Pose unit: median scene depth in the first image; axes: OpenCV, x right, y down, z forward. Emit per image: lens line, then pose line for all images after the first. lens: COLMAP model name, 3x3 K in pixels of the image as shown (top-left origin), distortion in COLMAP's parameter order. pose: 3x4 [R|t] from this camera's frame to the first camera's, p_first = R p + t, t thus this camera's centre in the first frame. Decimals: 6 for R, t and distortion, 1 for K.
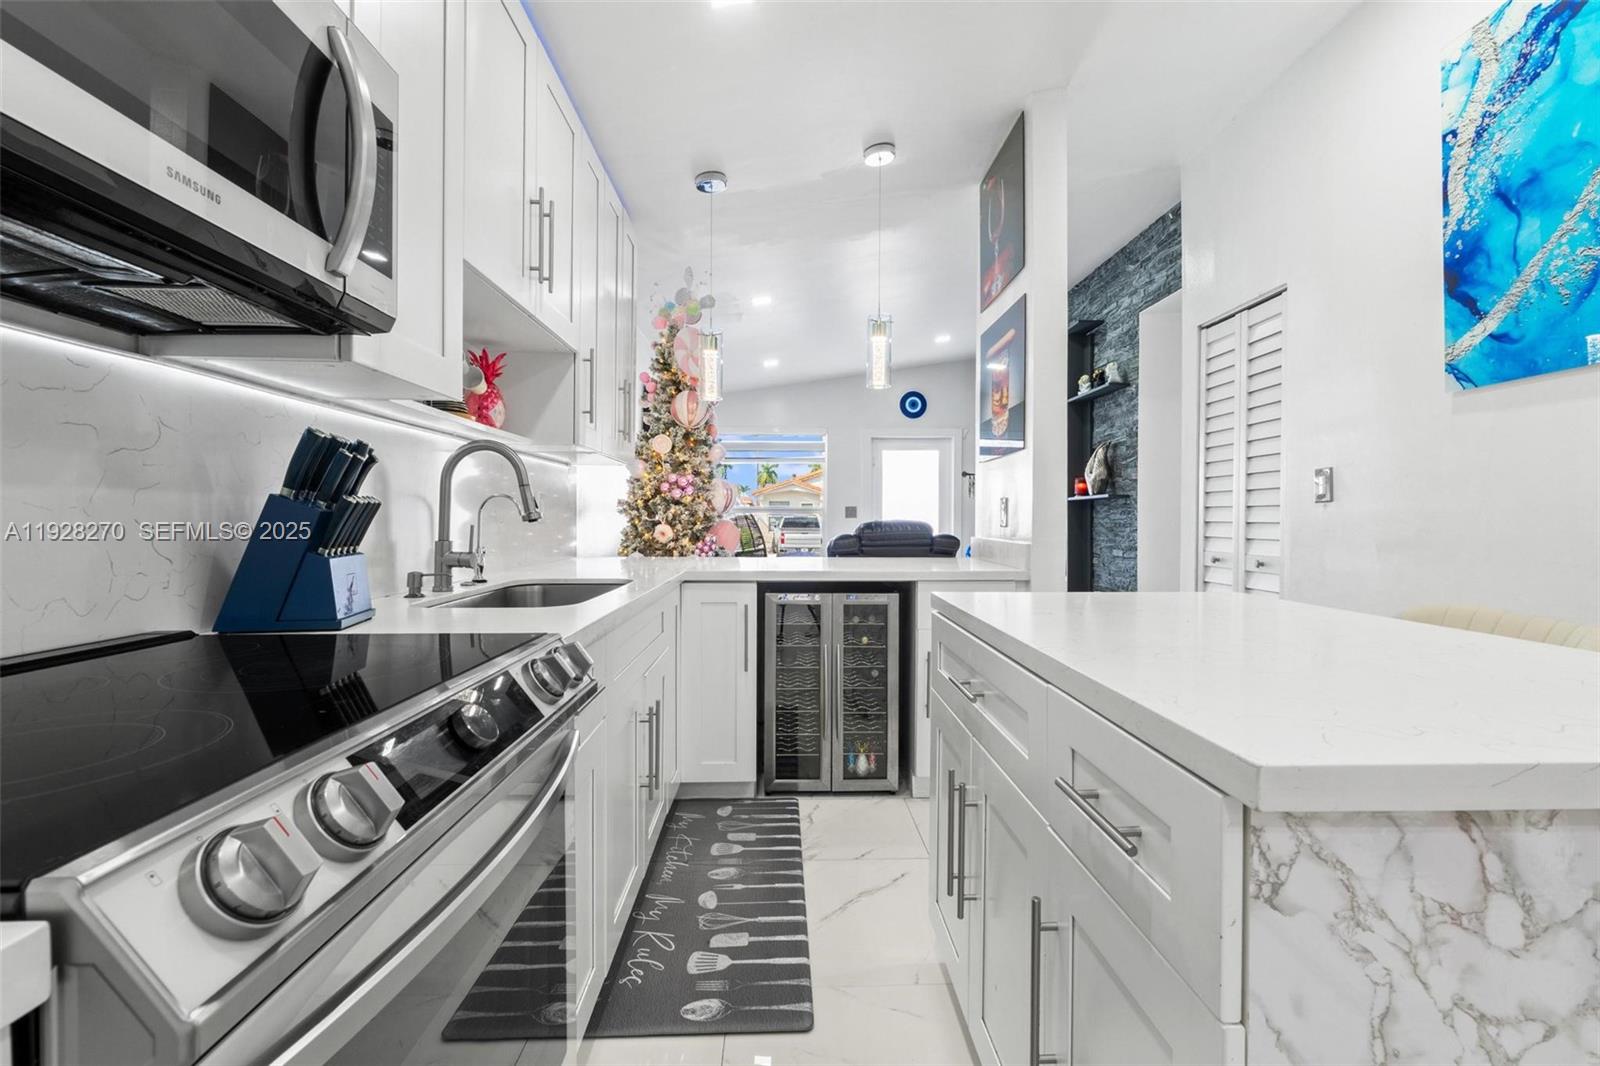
lens RADIAL K [[695.1, 0, 809.8], [0, 695.1, 527.1], [0, 0, 1]] dist [-0.002330, -0.000196]
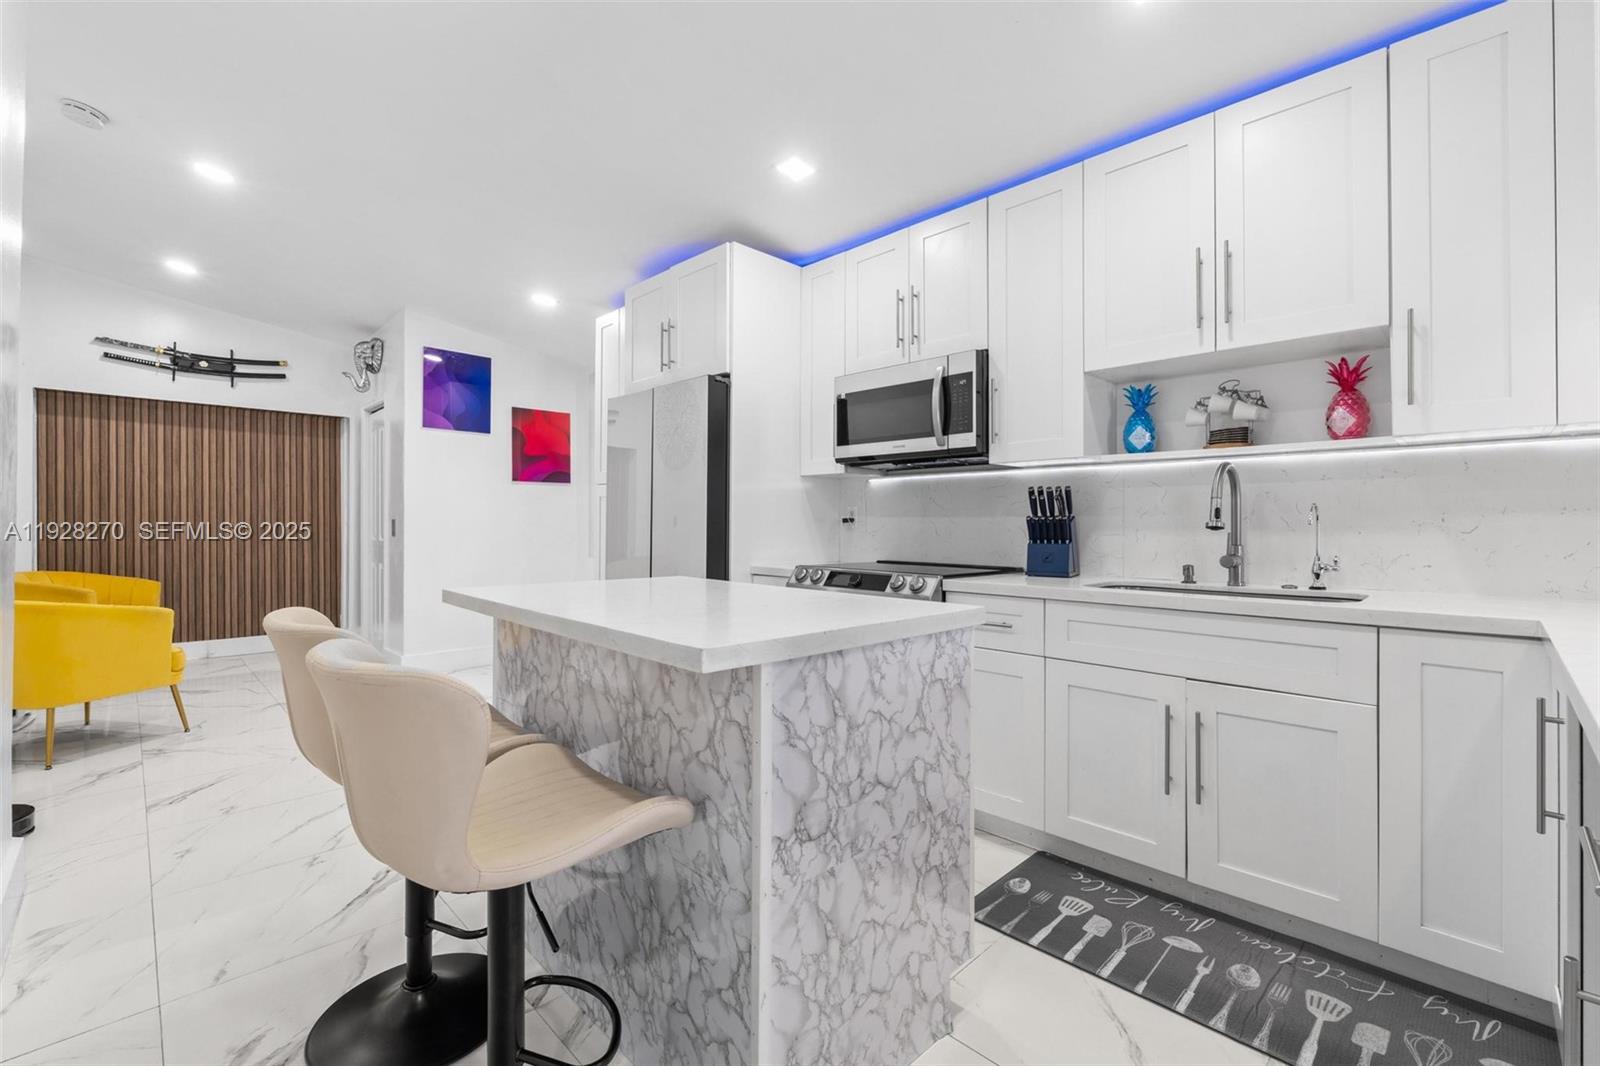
lens RADIAL K [[695.1, 0, 809.8], [0, 695.1, 527.1], [0, 0, 1]] dist [-0.002330, -0.000196]
pose [[-0.742383, -0.010962, -0.669886, 0.910729], [-0.017818, 0.999836, 0.003384, -0.002729], [0.669738, 0.014449, -0.742457, 1.469056]]
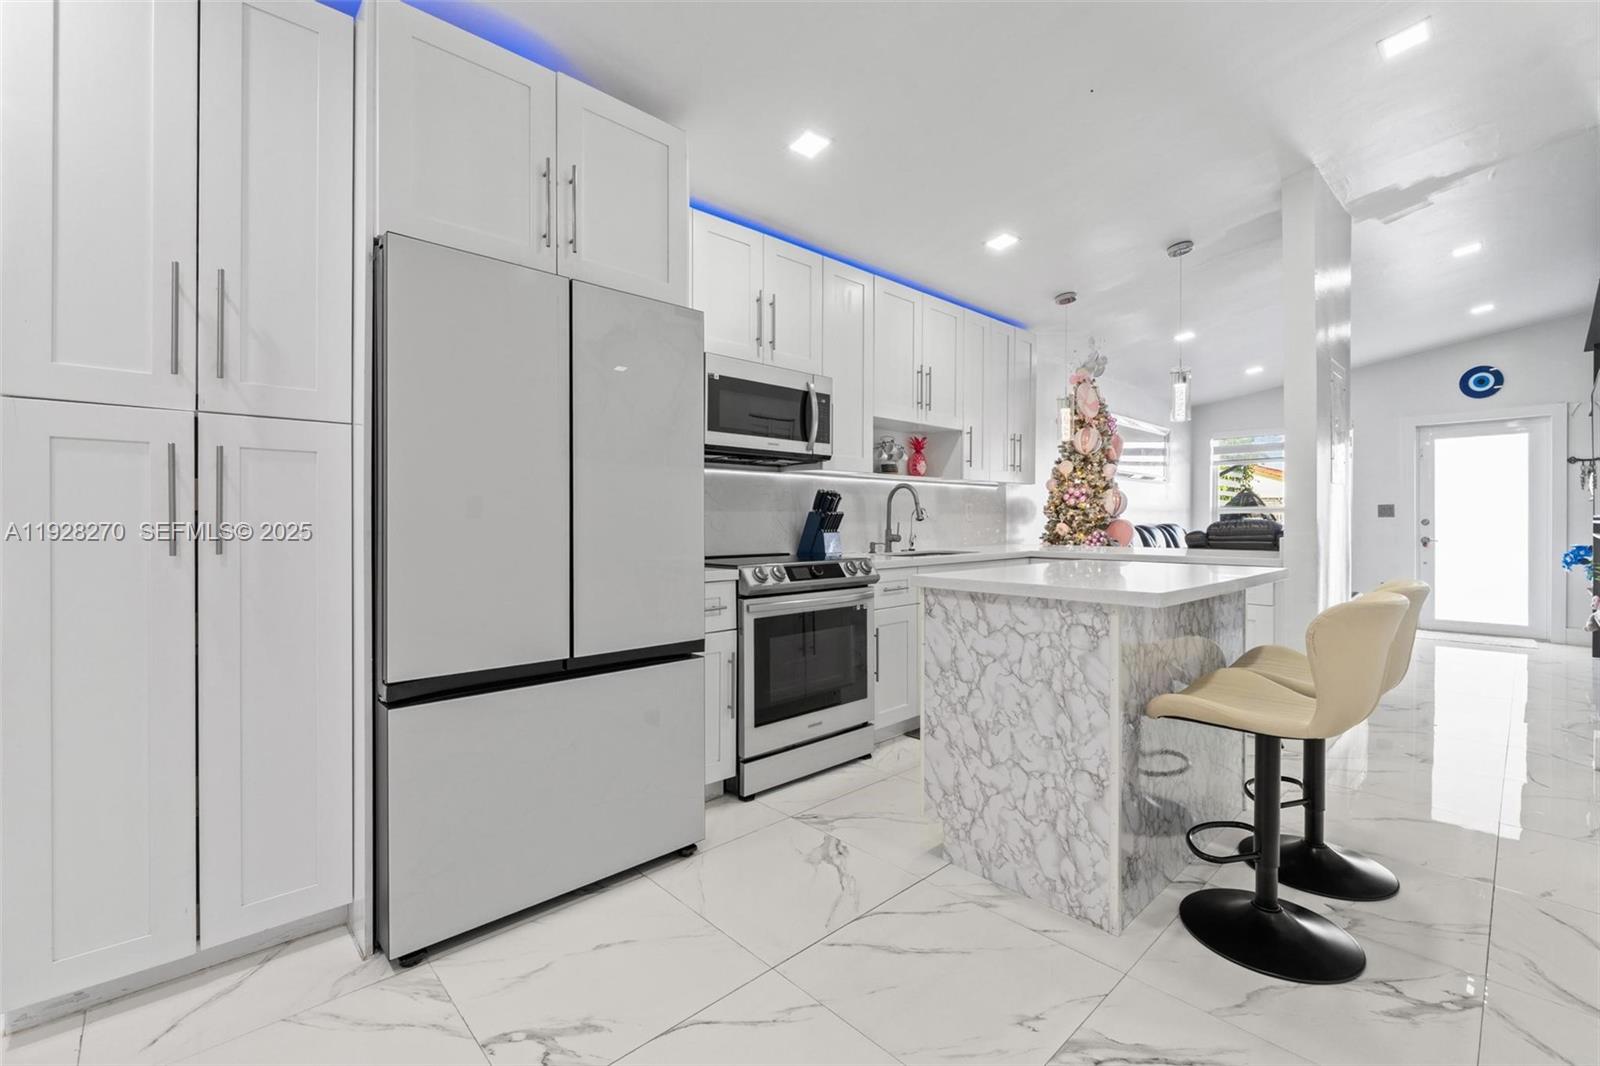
lens RADIAL K [[695.1, 0, 809.8], [0, 695.1, 527.1], [0, 0, 1]] dist [-0.002330, -0.000196]
pose [[0.656977, 0.004514, -0.753897, 1.014699], [-0.005518, 0.999984, 0.001180, 0.011822], [0.753891, 0.003385, 0.656991, -0.675664]]
